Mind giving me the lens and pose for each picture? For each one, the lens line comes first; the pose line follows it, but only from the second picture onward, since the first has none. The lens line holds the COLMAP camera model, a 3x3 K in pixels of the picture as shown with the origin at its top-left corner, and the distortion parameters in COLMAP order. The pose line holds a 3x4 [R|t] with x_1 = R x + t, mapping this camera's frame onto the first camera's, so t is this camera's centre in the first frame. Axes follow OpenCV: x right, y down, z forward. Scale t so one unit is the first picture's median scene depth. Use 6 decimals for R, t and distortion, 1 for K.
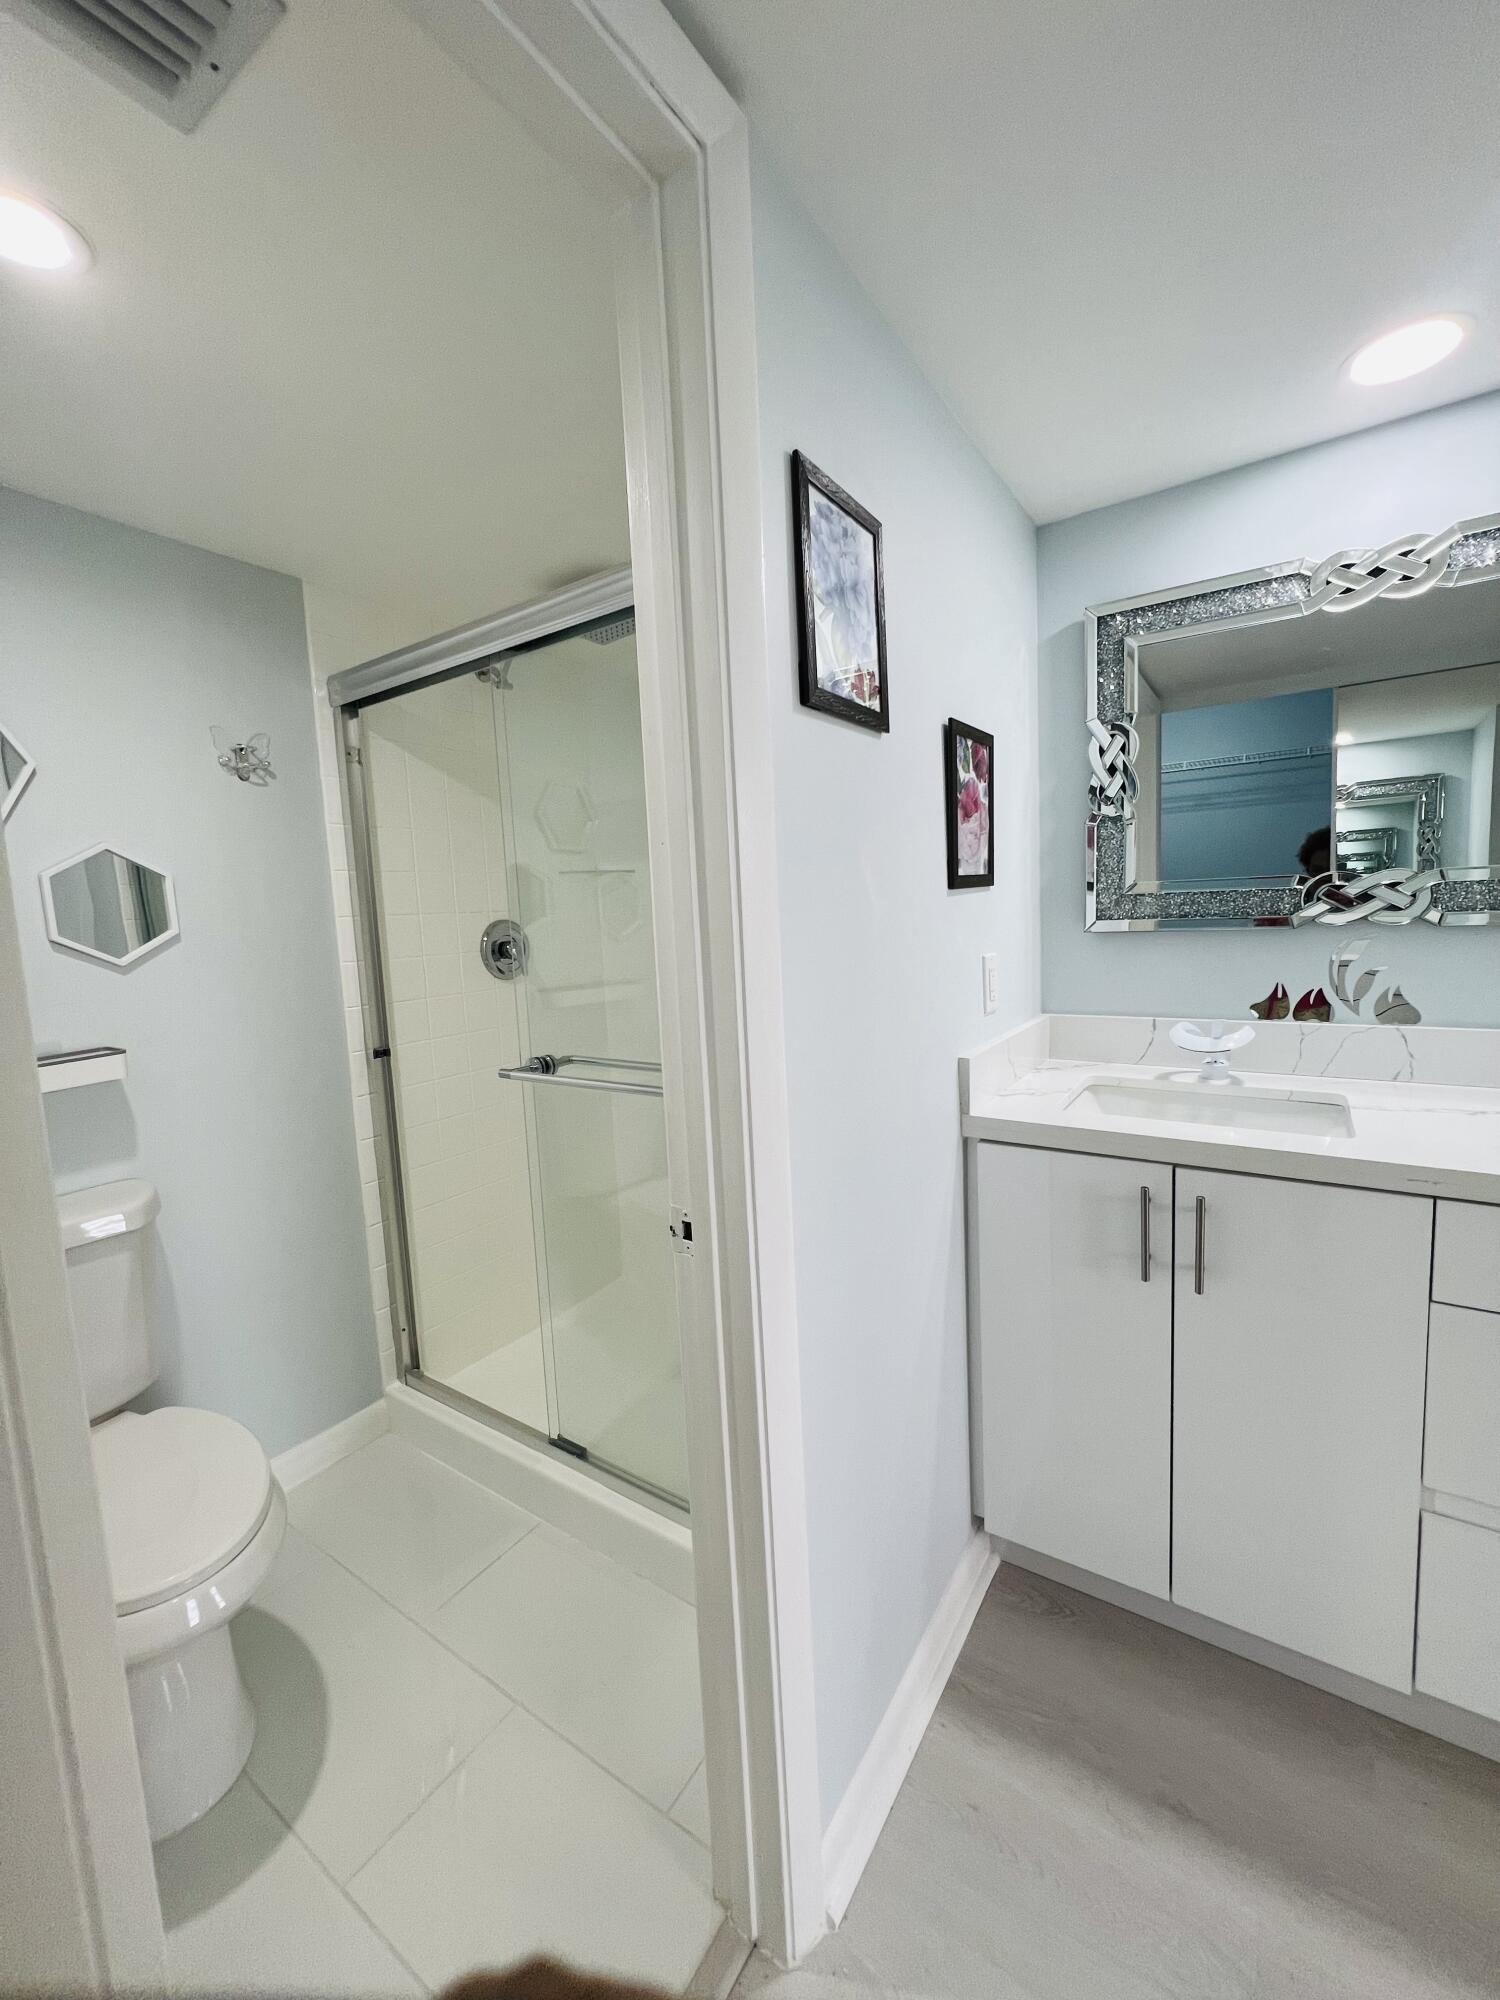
lens RADIAL K [[813.6, 0, 750.0], [0, 813.6, 1000.0], [0, 0, 1]] dist [0.000316, 0.000190]
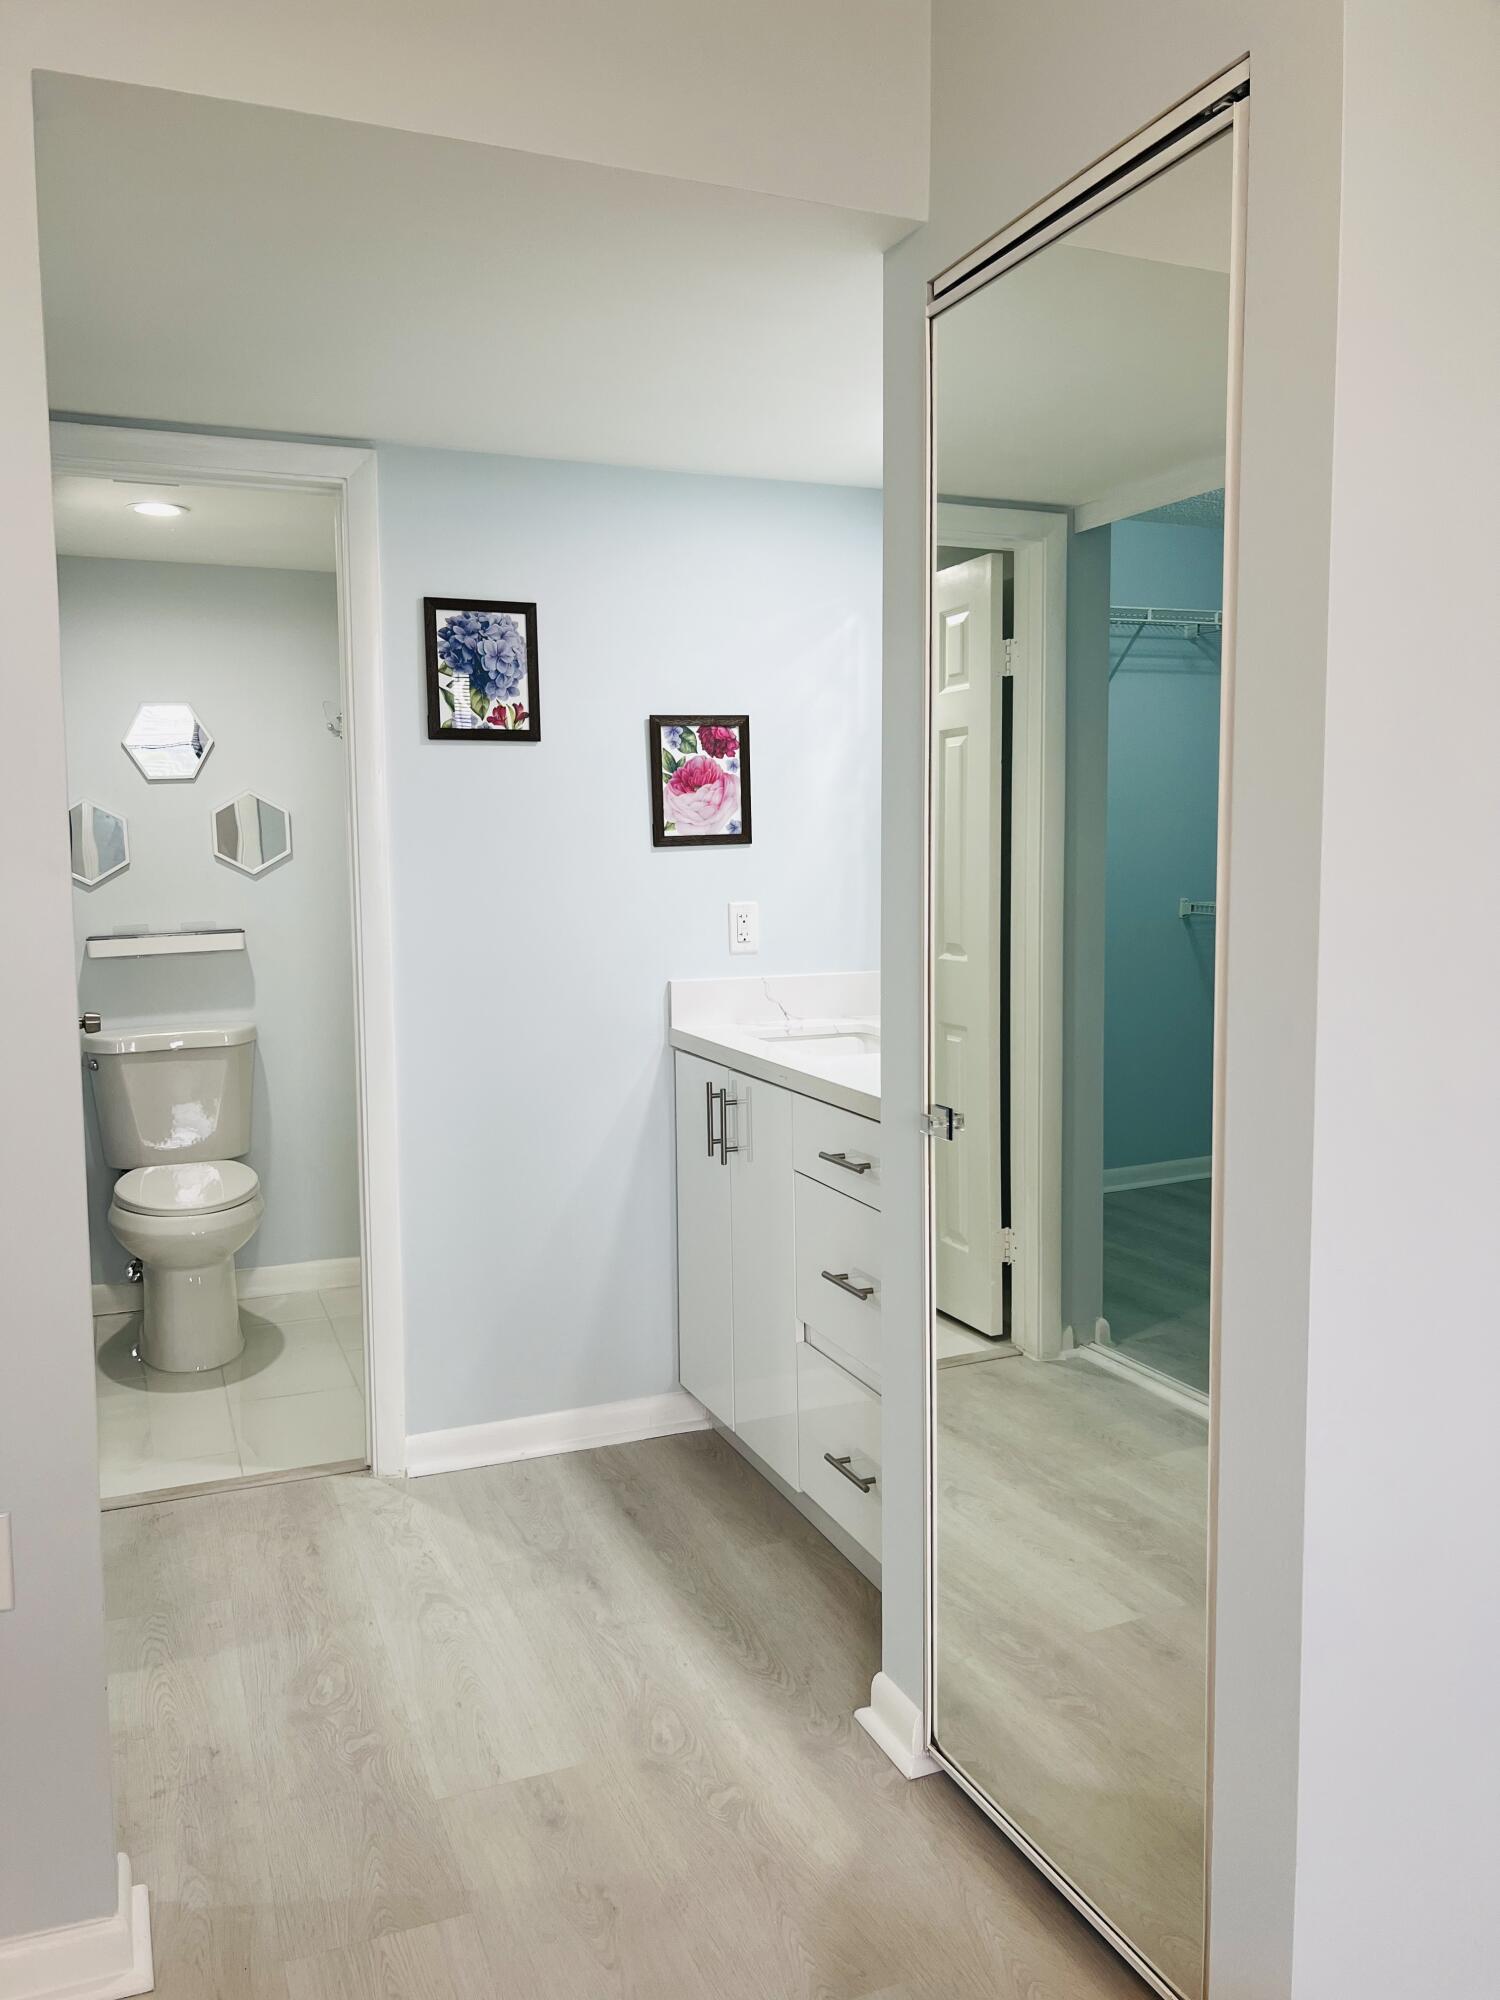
lens RADIAL K [[1489.3, 0, 750.0], [0, 1489.3, 1000.0], [0, 0, 1]] dist [0.005363, 0.000086]
pose [[0.834278, 0.096918, -0.542758, 1.592657], [-0.086648, 0.995243, 0.044529, -0.014866], [0.544492, 0.009879, 0.838708, -0.833073]]
